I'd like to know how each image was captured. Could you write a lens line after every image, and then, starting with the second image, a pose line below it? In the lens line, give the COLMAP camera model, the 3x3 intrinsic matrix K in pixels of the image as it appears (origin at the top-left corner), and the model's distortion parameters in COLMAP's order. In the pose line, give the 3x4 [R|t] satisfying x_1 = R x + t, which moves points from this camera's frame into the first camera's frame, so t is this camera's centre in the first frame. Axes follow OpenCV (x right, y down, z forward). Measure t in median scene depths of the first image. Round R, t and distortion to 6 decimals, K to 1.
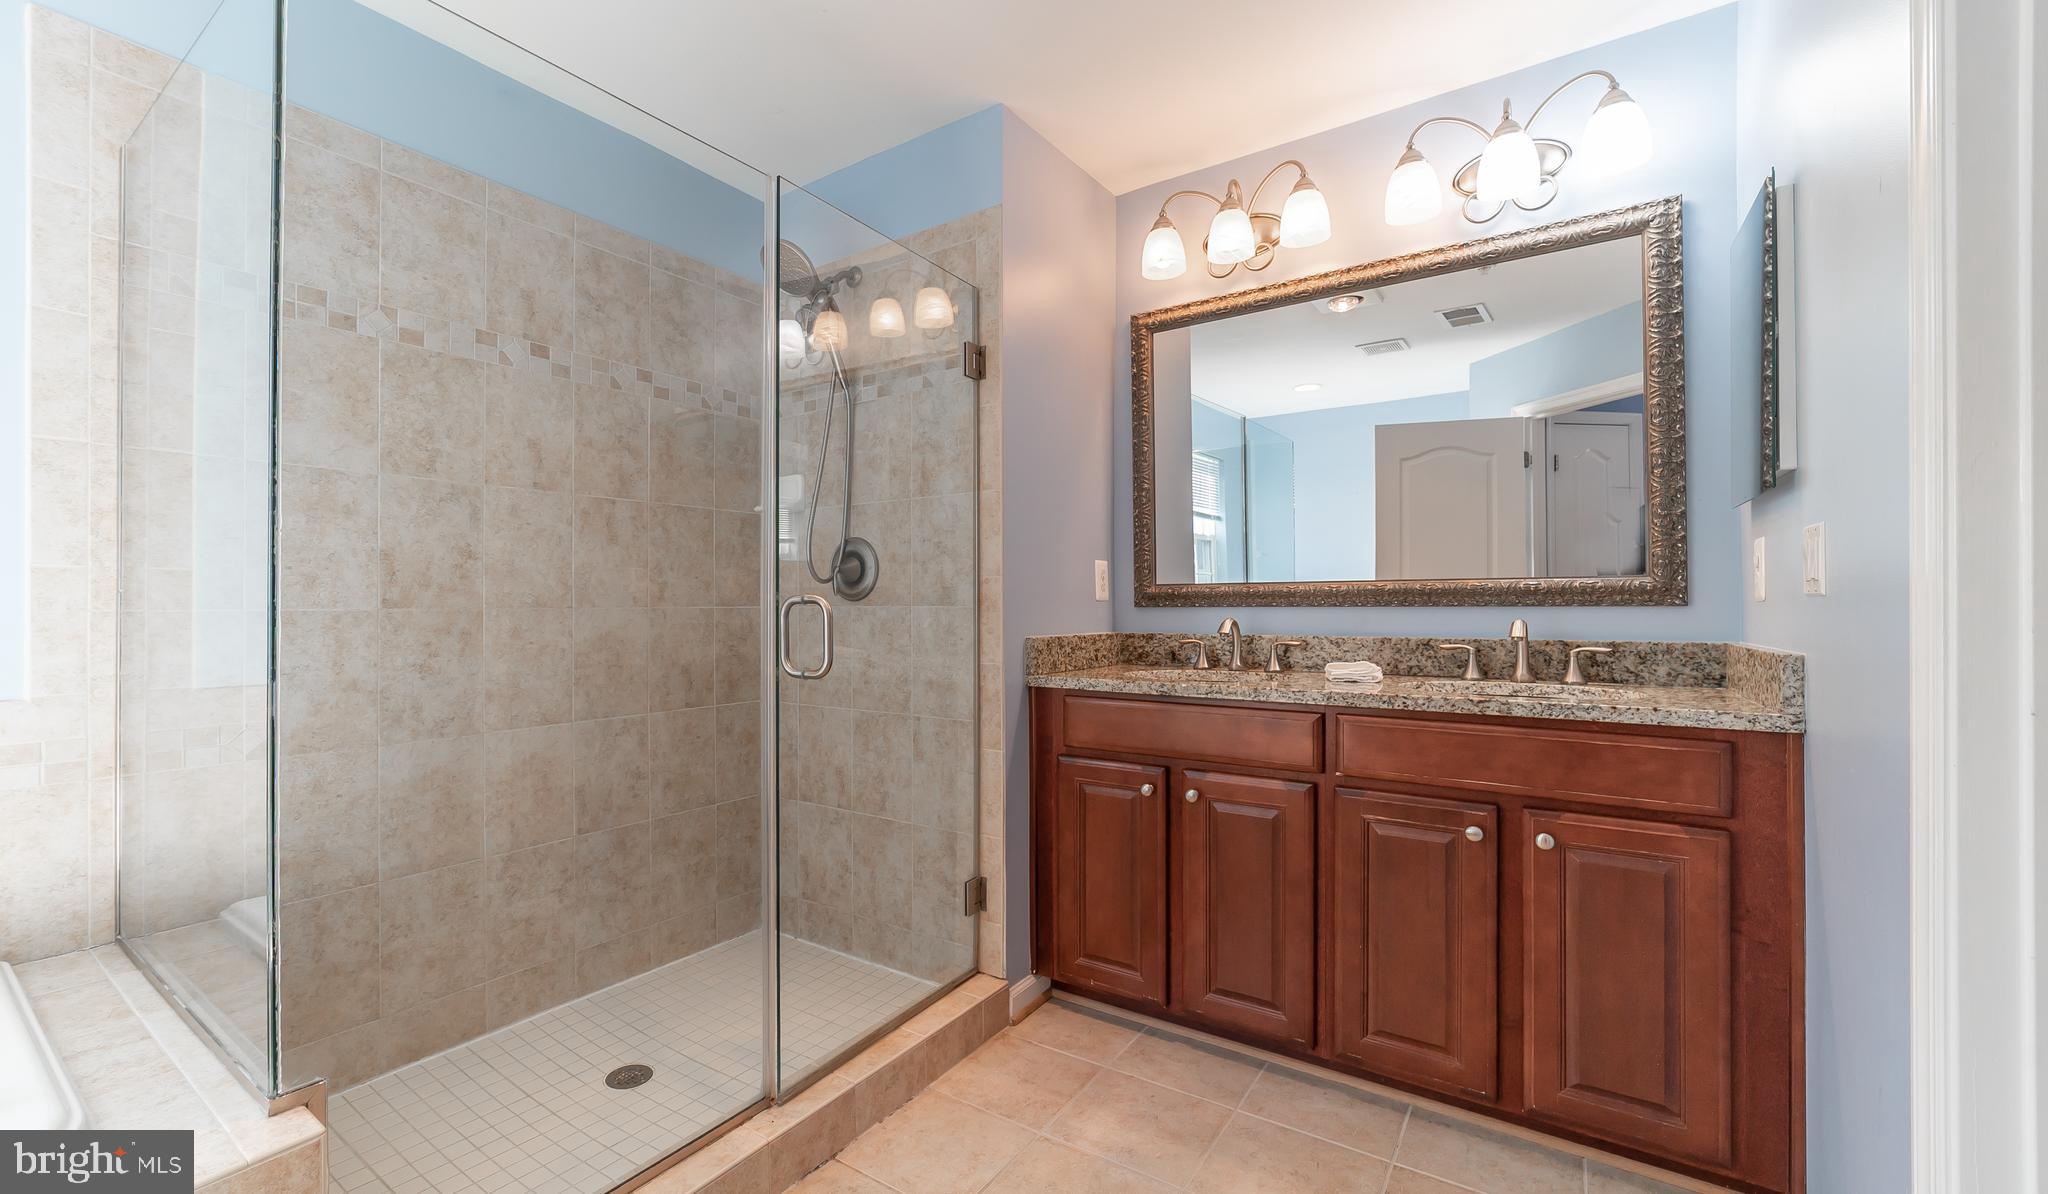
lens RADIAL K [[818.1, 0, 1024.0], [0, 818.1, 597.0], [0, 0, 1]] dist [-0.000157, 0.000135]
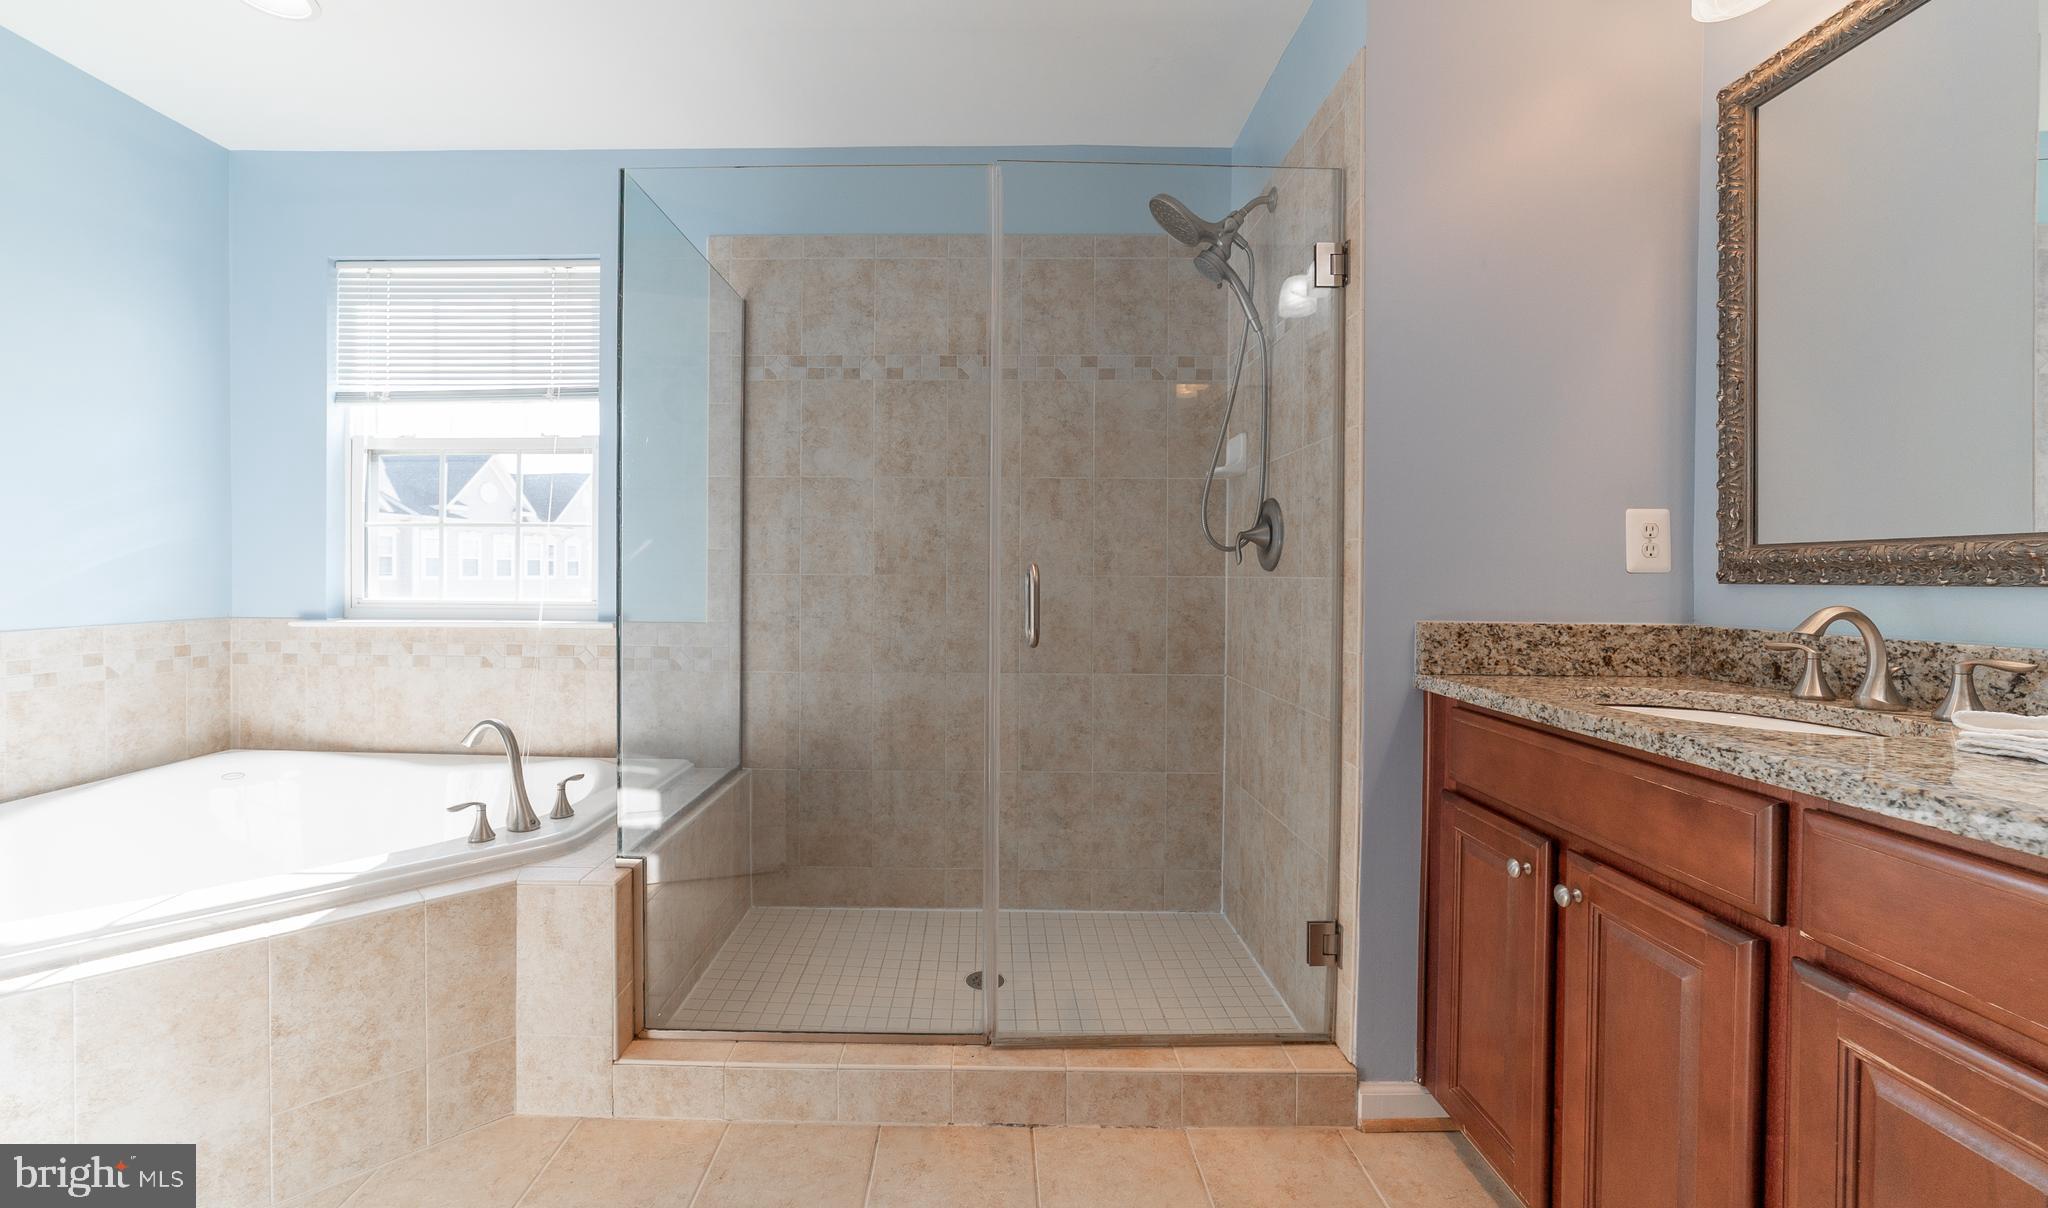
lens RADIAL K [[867.8, 0, 1018.1], [0, 867.8, 577.9], [0, 0, 1]] dist [-0.000086, 0.000592]
pose [[0.578963, 0.011158, -0.815277, 0.440277], [-0.000725, 0.999913, 0.013170, 0.000385], [0.815353, -0.007034, 0.578921, 0.270957]]
